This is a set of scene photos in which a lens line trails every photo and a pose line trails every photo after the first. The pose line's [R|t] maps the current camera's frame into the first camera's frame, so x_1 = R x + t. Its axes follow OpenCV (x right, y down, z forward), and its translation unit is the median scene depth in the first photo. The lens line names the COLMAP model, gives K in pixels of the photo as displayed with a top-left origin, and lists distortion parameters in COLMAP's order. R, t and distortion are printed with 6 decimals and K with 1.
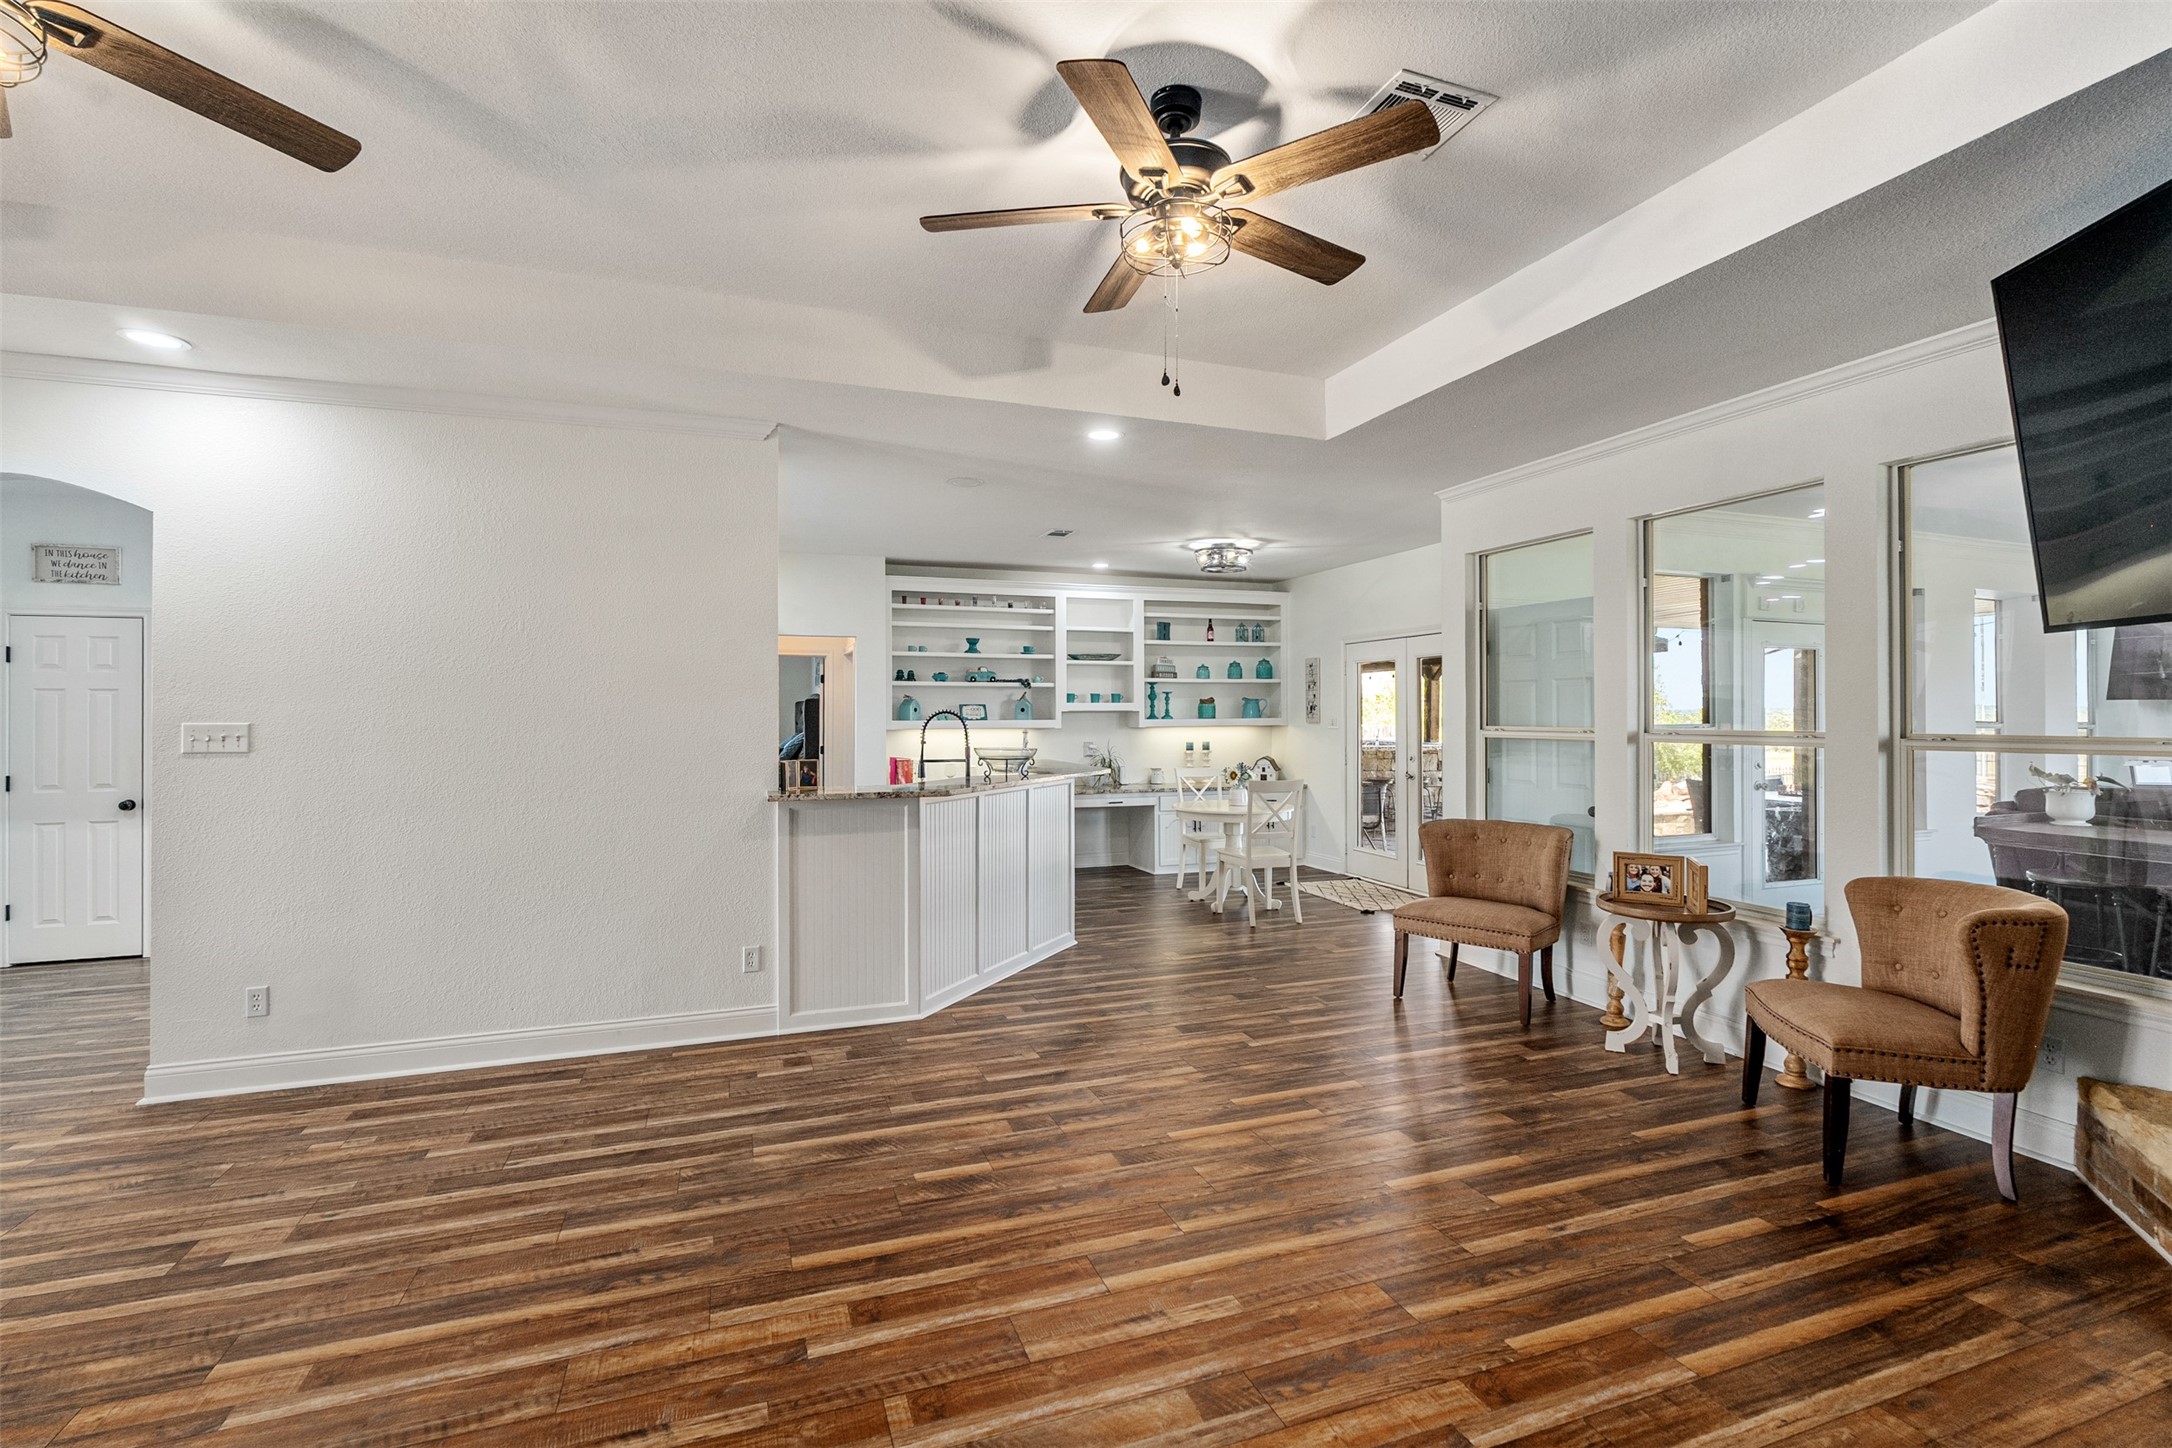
lens RADIAL K [[965.7, 0, 1074.3], [0, 965.7, 711.1], [0, 0, 1]] dist [-0.001014, -0.000998]
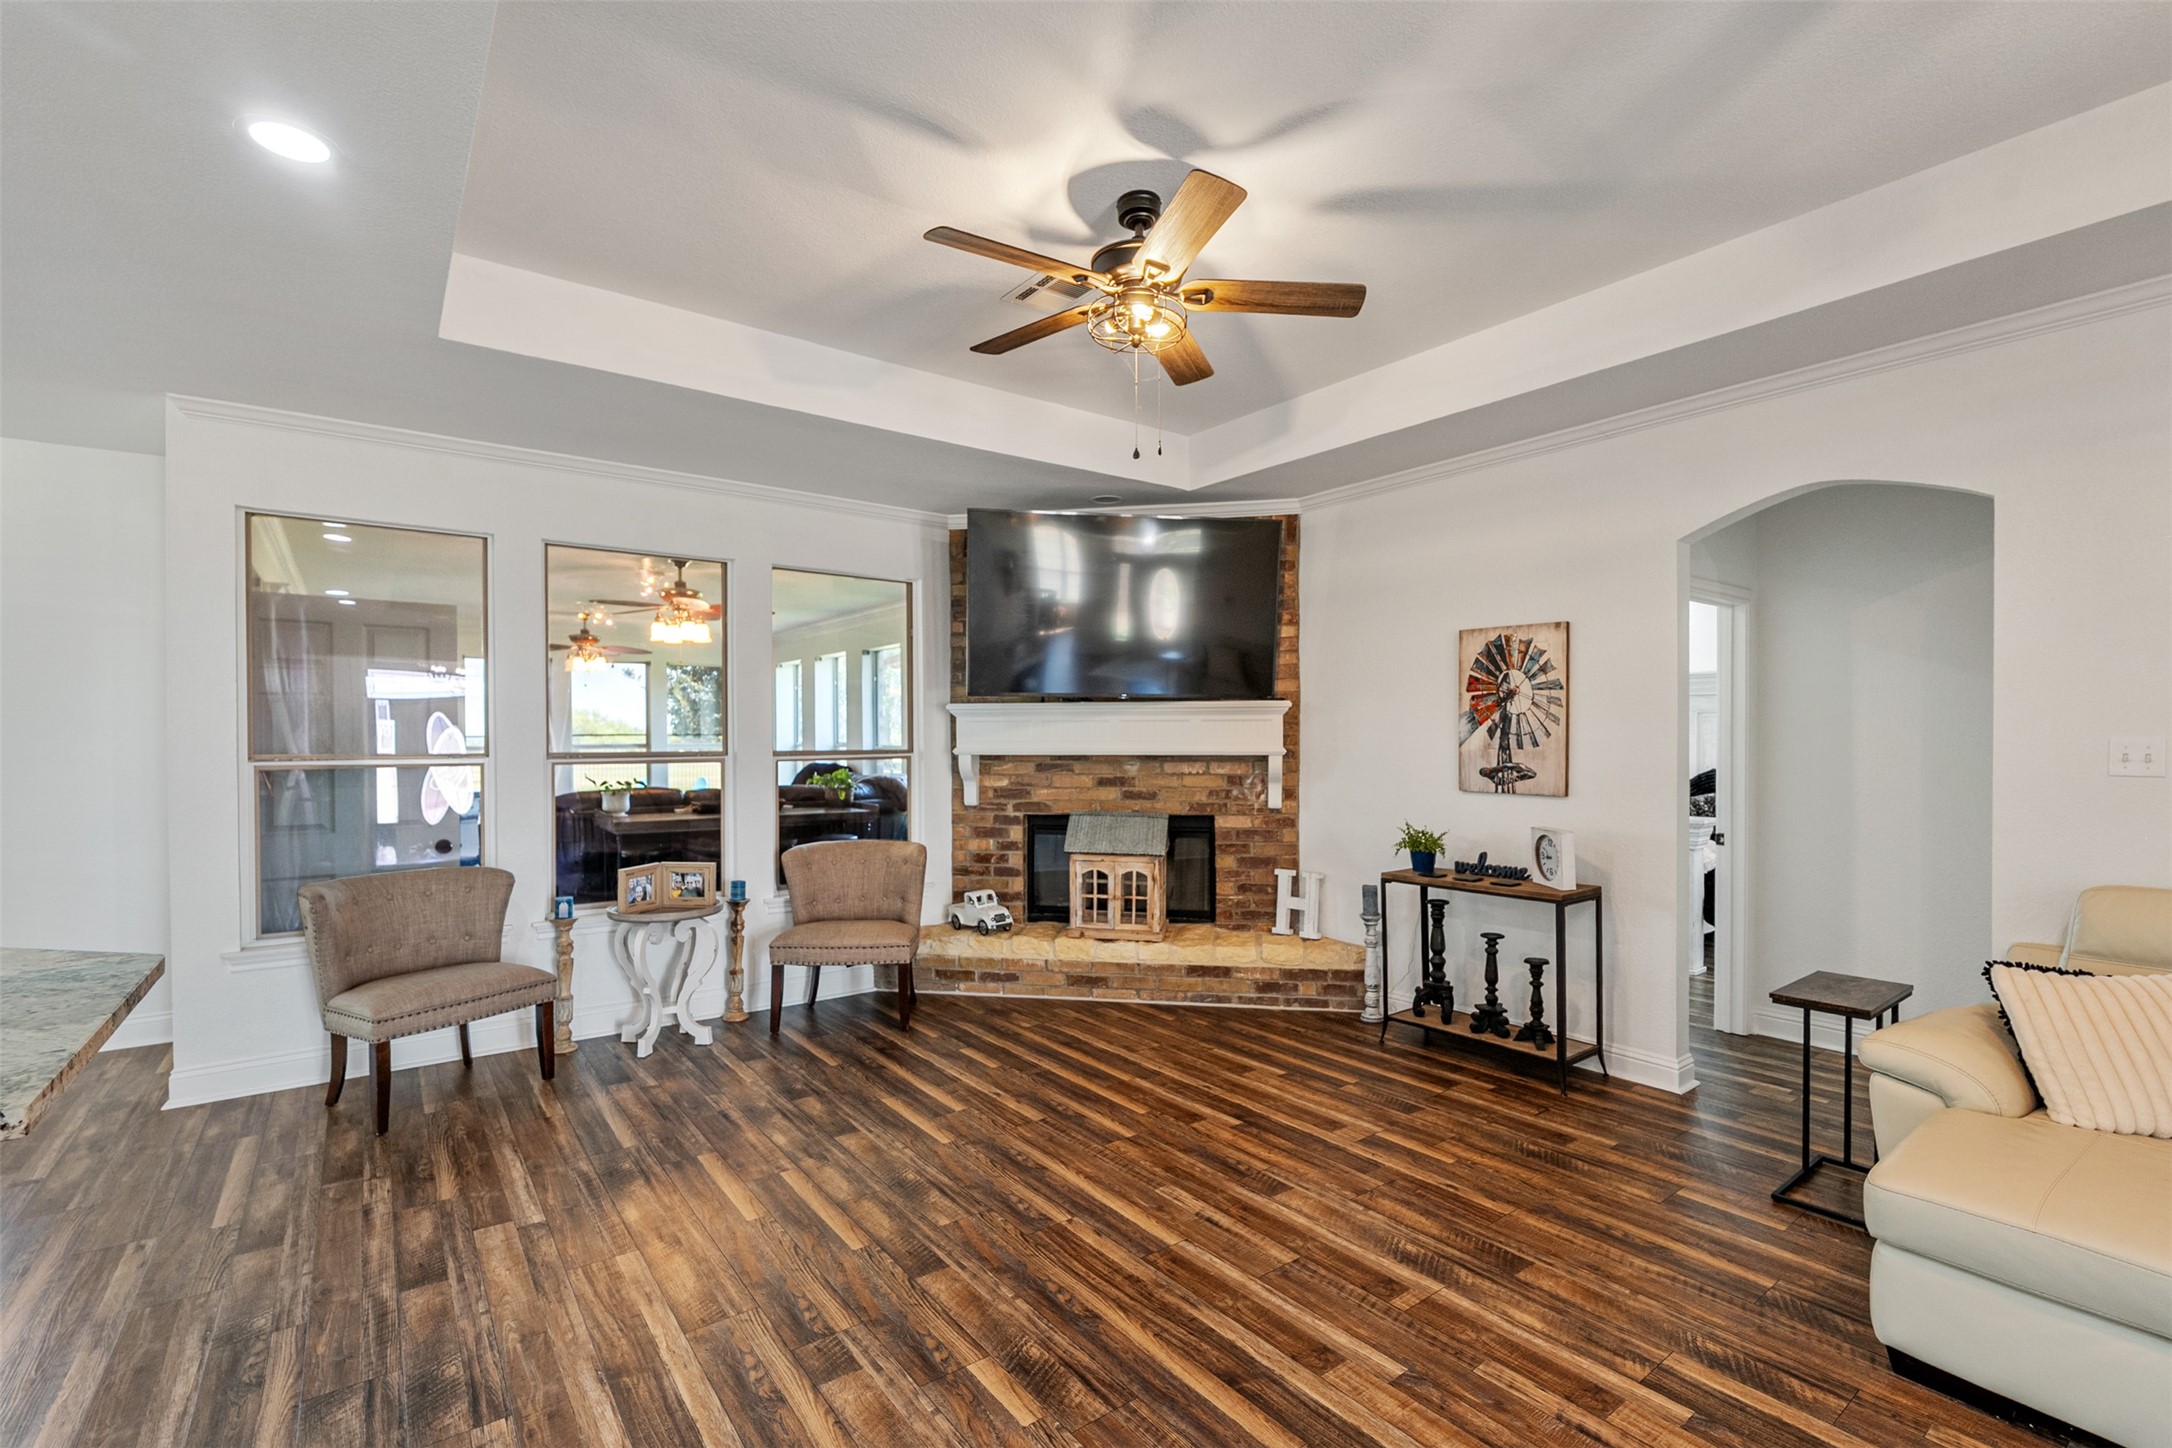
lens RADIAL K [[963.4, 0, 1093.6], [0, 963.4, 749.8], [0, 0, 1]] dist [-0.003396, -0.000181]
pose [[-0.305333, -0.007440, 0.952216, -0.666224], [-0.001026, 0.999971, 0.007484, 0.008173], [-0.952245, 0.001309, -0.305332, 0.955122]]
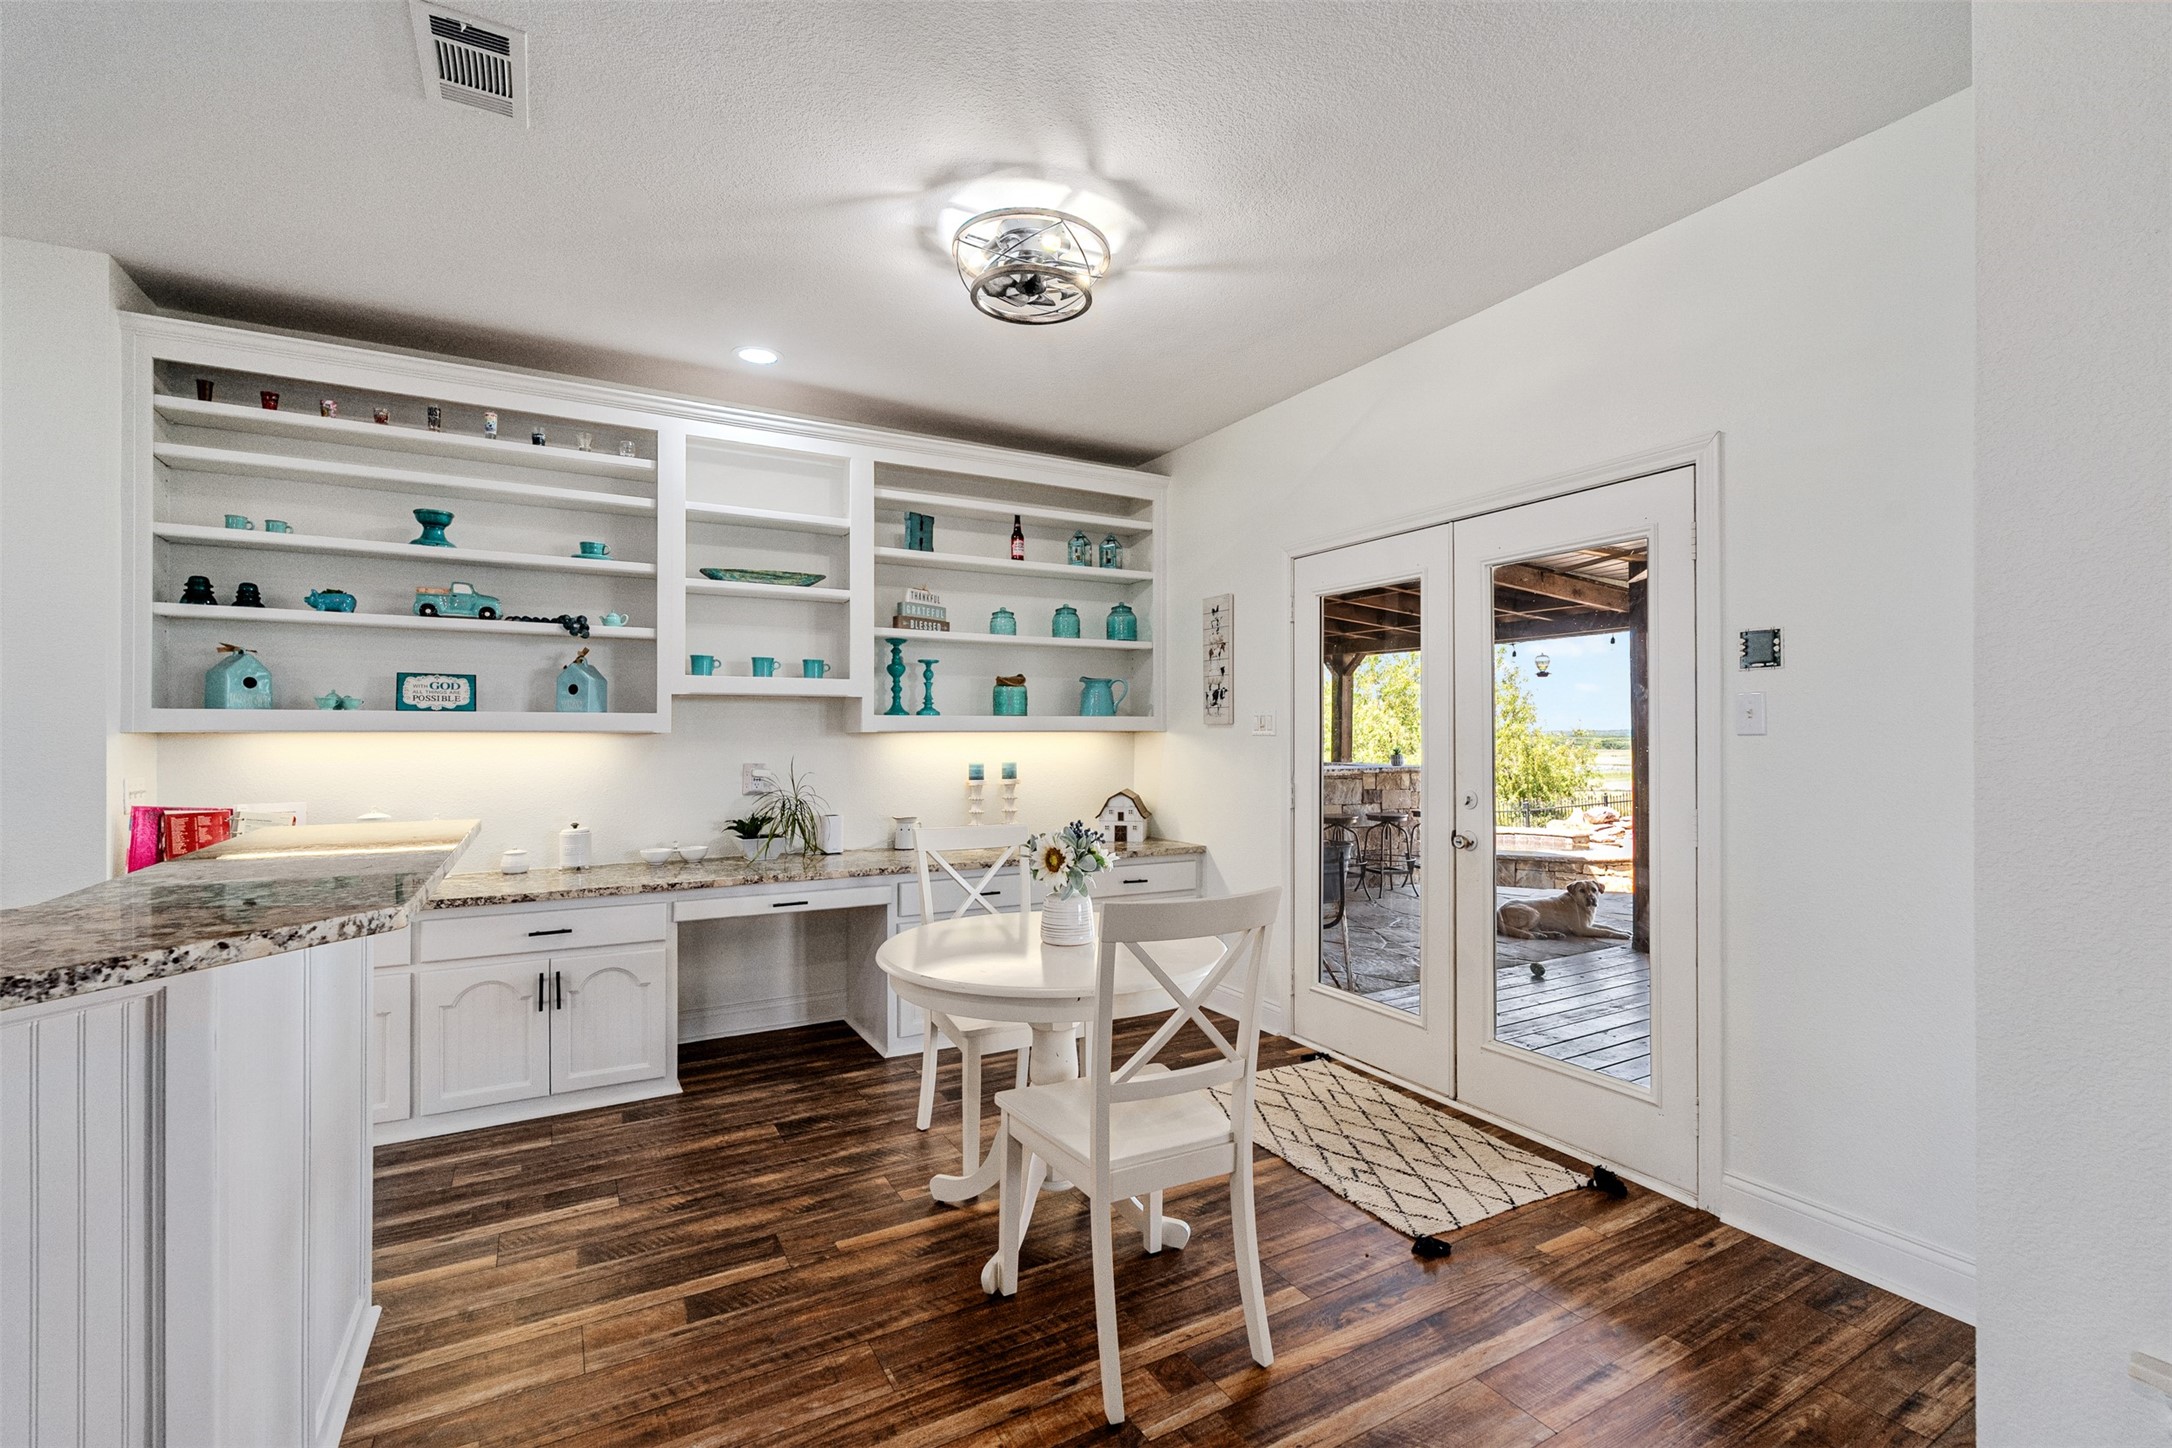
lens RADIAL K [[953.9, 0, 1090.5], [0, 953.9, 730.0], [0, 0, 1]] dist [-0.001501, -0.000240]
pose [[0.983257, 0.004656, 0.182163, 0.226086], [-0.004491, 0.999989, -0.001316, 0.039709], [-0.182167, 0.000476, 0.983267, 1.296897]]
